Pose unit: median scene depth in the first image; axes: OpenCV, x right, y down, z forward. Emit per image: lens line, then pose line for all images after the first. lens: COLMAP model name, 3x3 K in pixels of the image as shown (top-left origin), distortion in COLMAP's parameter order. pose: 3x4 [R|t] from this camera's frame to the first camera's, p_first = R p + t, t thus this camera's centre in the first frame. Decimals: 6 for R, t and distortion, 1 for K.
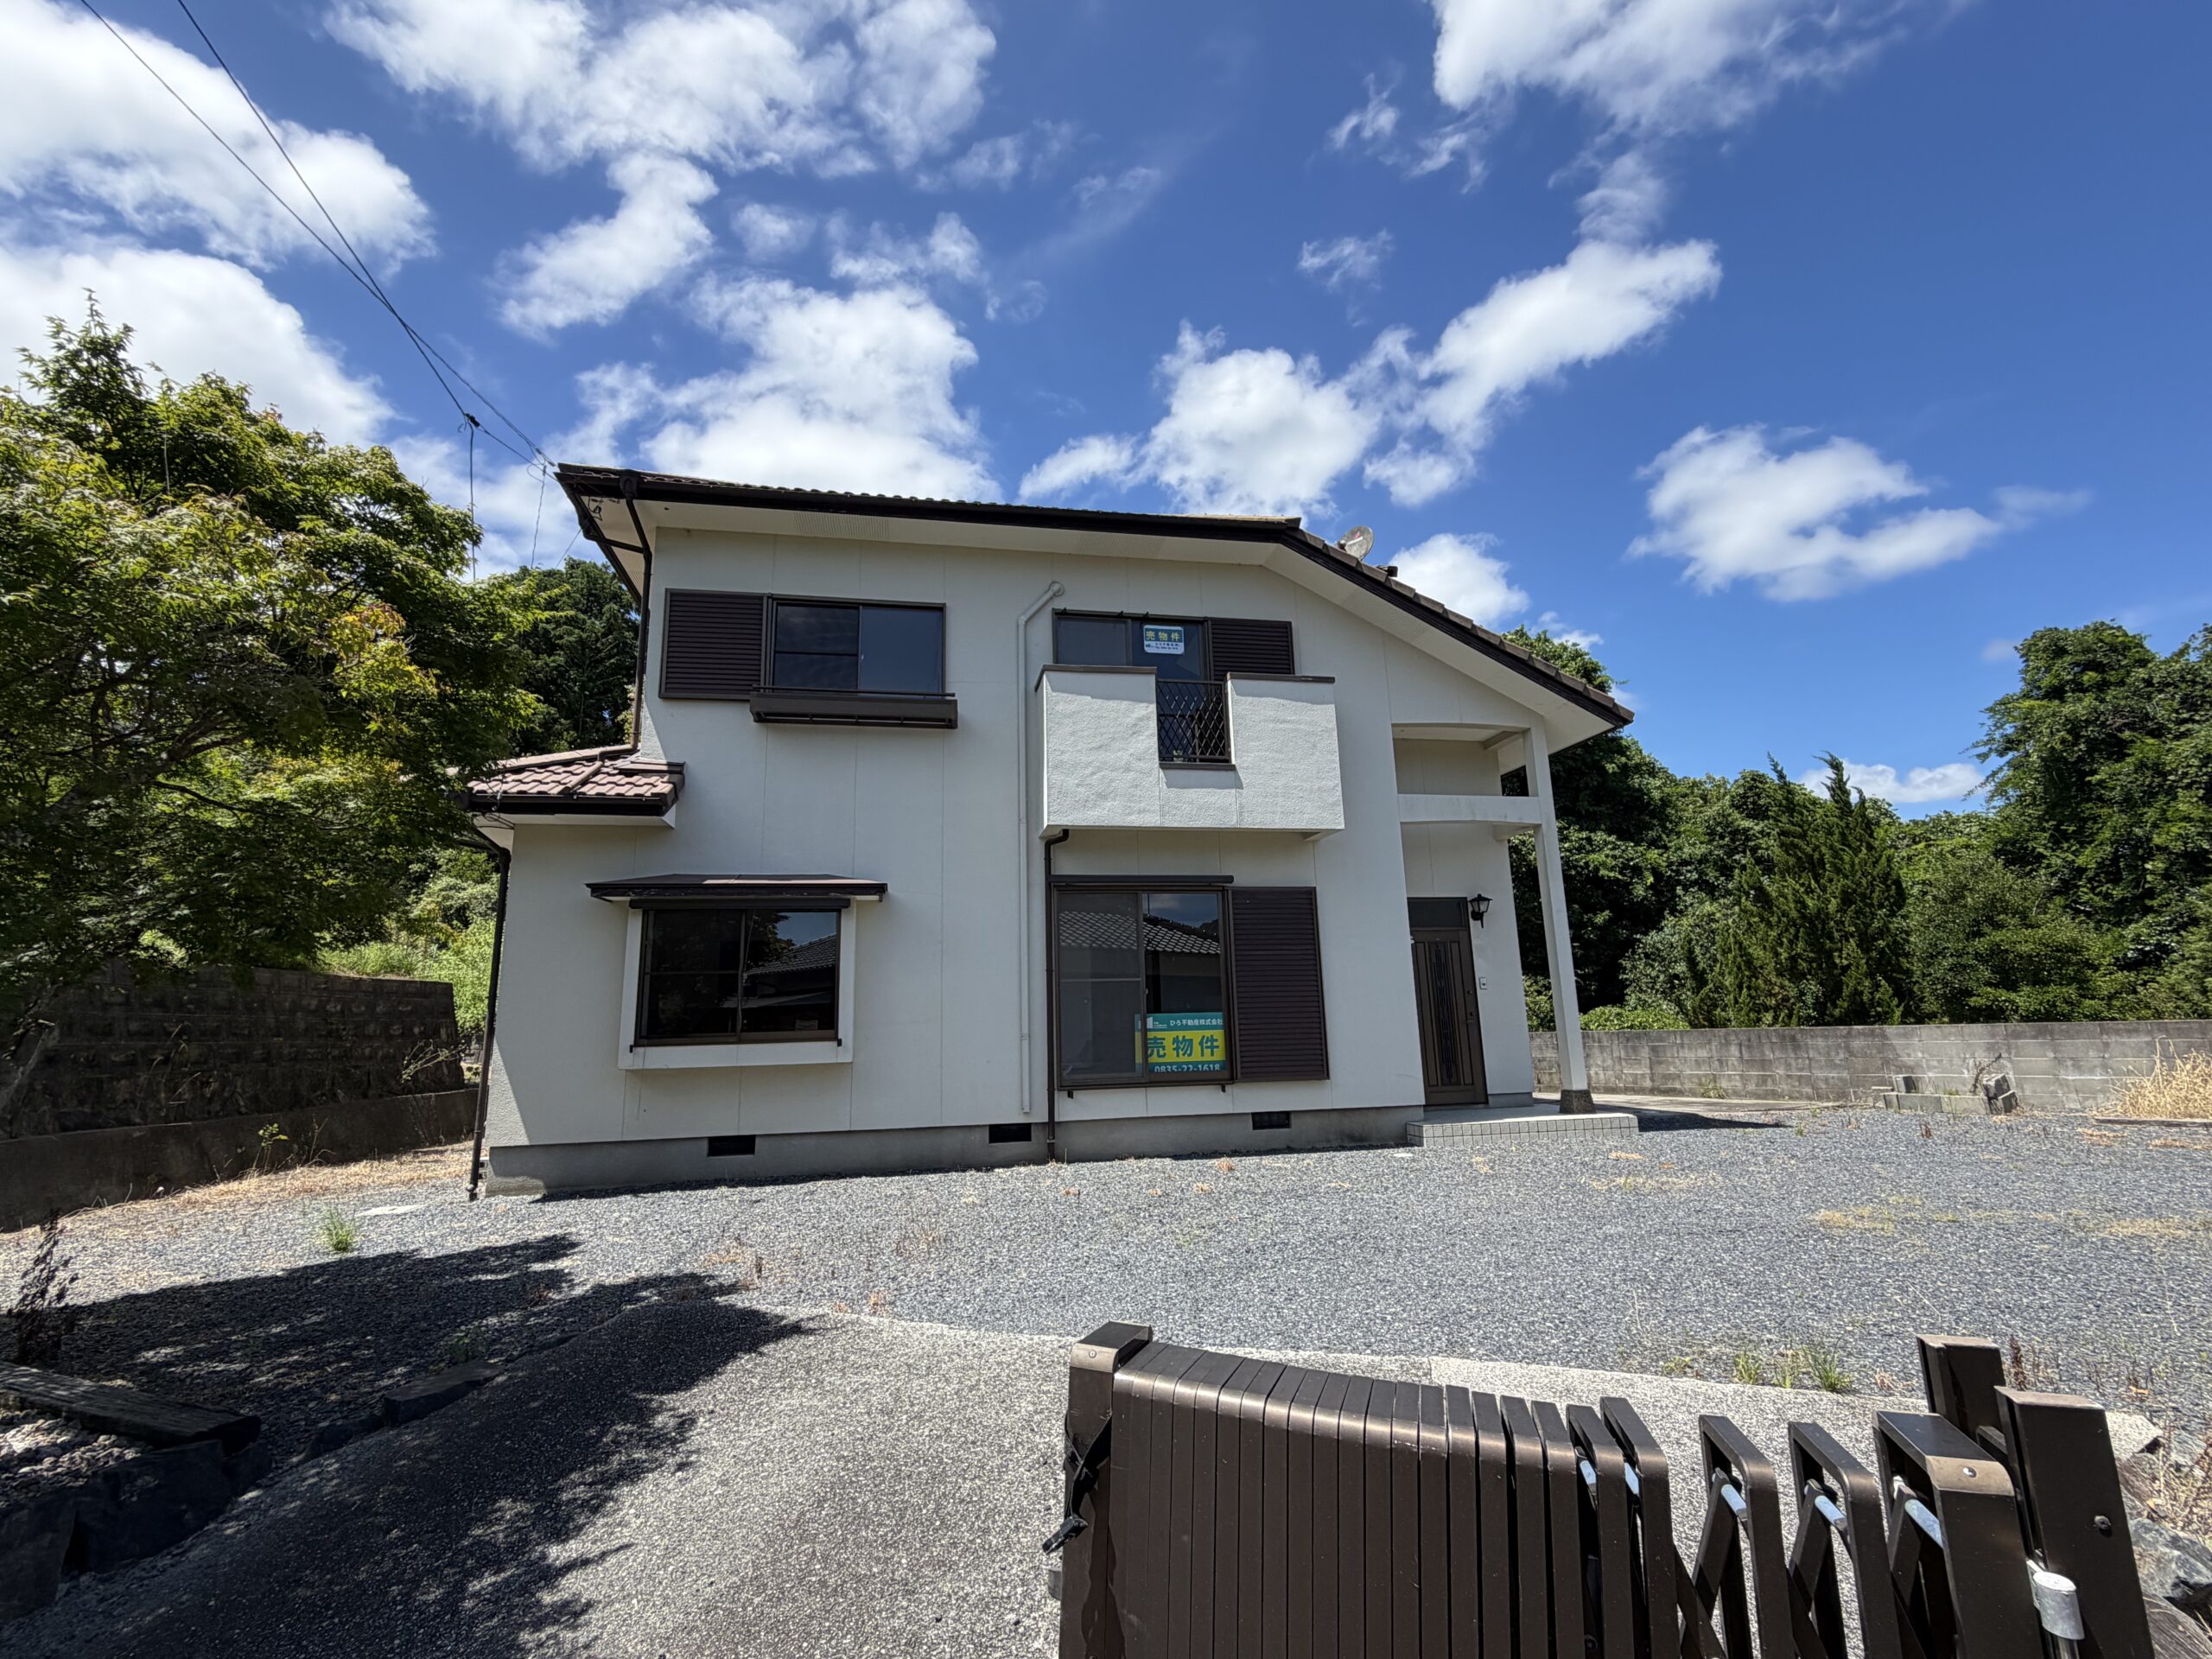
lens RADIAL K [[977.6, 0, 1106.5], [0, 977.6, 840.1], [0, 0, 1]] dist [0.003469, -0.000076]
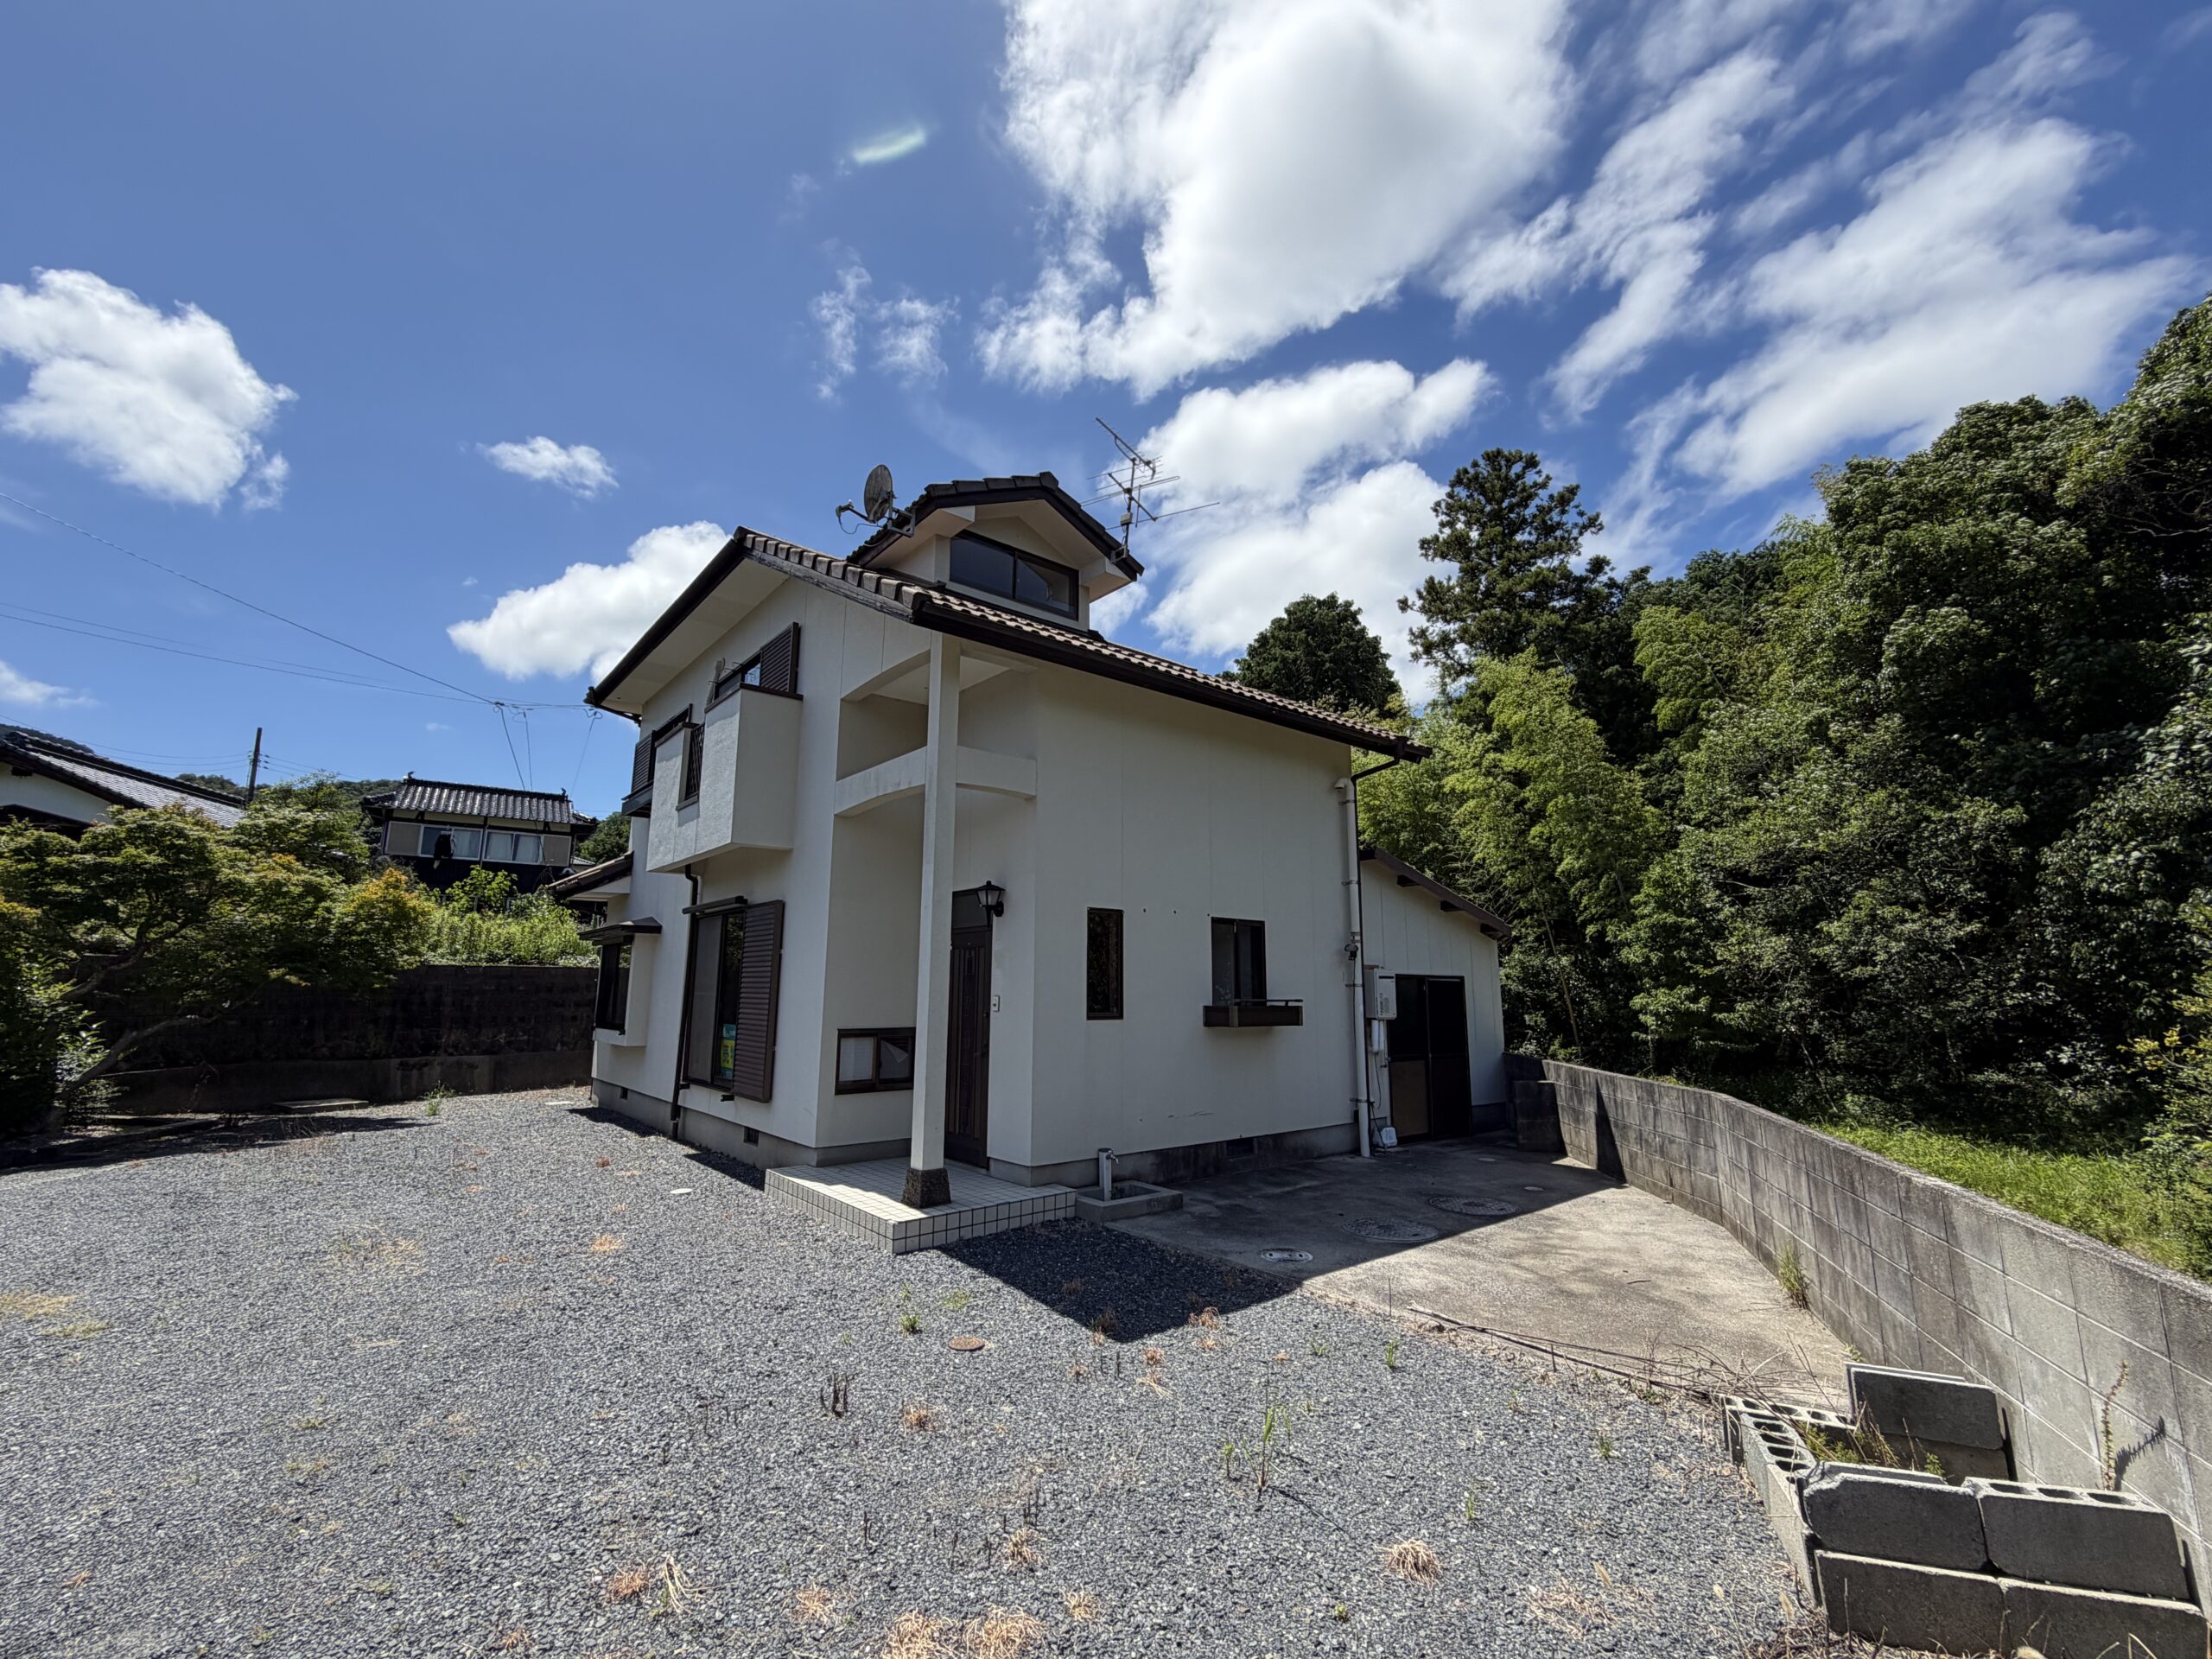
lens RADIAL K [[941.0, 0, 1114.3], [0, 941.0, 827.6], [0, 0, 1]] dist [-0.004295, 0.000632]
pose [[0.478624, -0.123372, -0.869309, 1.231866], [0.150319, 0.986975, -0.057308, 0.083935], [0.865057, -0.103245, 0.490935, 0.879564]]
